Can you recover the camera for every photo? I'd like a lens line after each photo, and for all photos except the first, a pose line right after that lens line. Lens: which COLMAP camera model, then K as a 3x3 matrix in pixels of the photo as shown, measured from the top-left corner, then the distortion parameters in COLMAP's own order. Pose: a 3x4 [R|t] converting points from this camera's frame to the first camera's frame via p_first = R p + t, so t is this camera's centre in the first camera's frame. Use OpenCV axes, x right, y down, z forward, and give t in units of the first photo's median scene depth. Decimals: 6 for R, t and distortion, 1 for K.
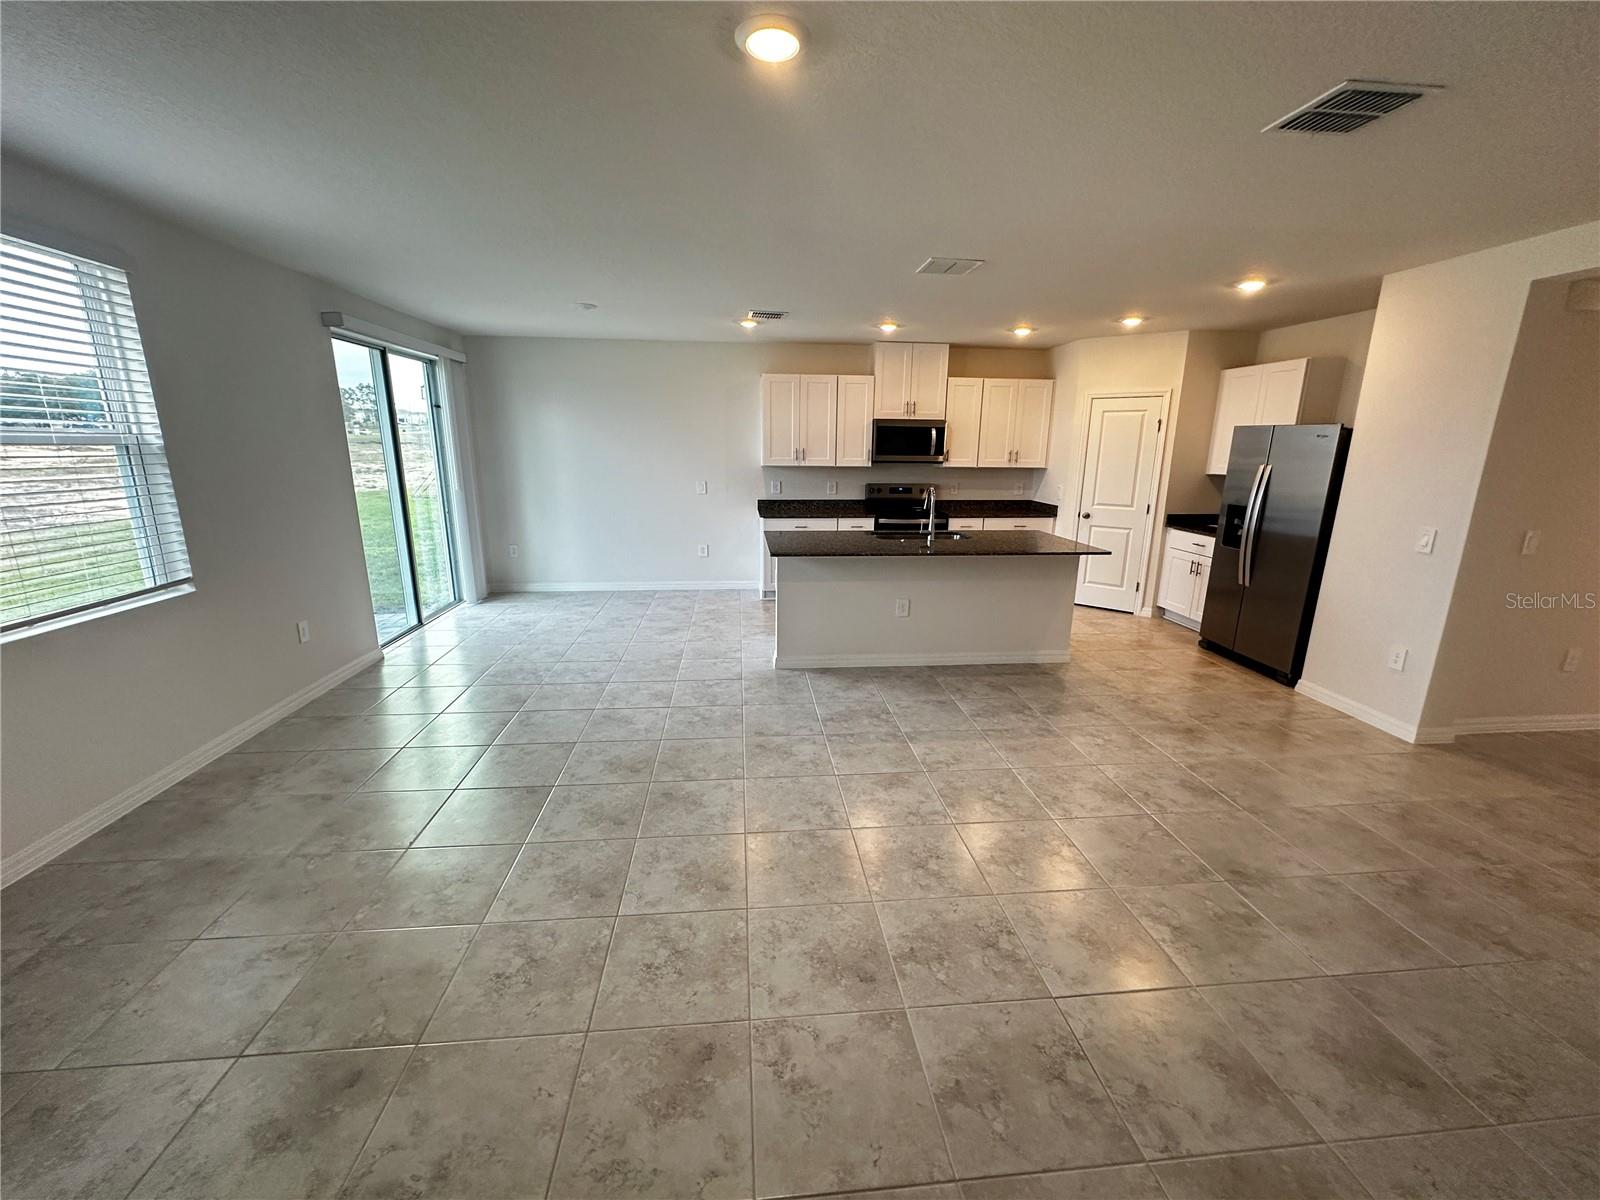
lens RADIAL K [[639.3, 0, 800.0], [0, 639.3, 600.0], [0, 0, 1]] dist [-0.003496, -0.000309]
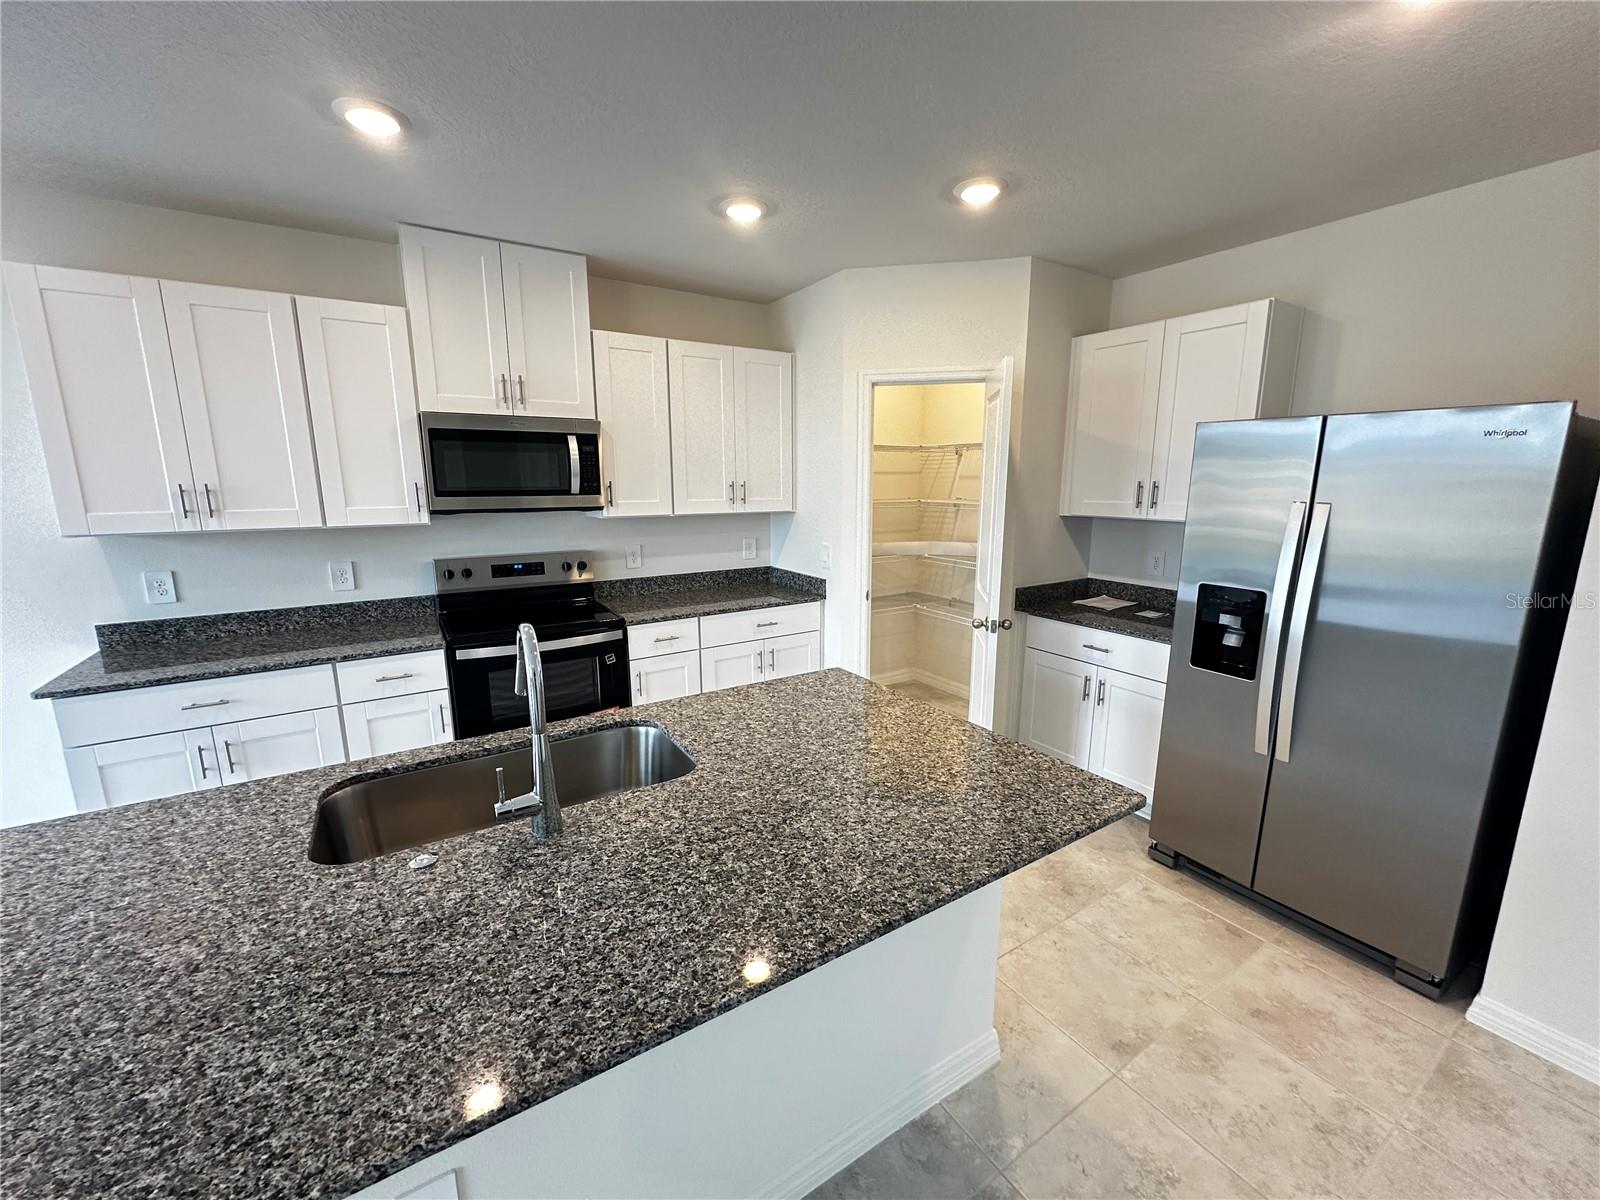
lens RADIAL K [[639.3, 0, 800.0], [0, 639.3, 600.0], [0, 0, 1]] dist [-0.003496, -0.000309]
pose [[0.890899, -0.097447, 0.443624, 0.155720], [0.119116, 0.992655, -0.021164, -0.136212], [-0.438303, 0.071698, 0.895963, 0.583832]]
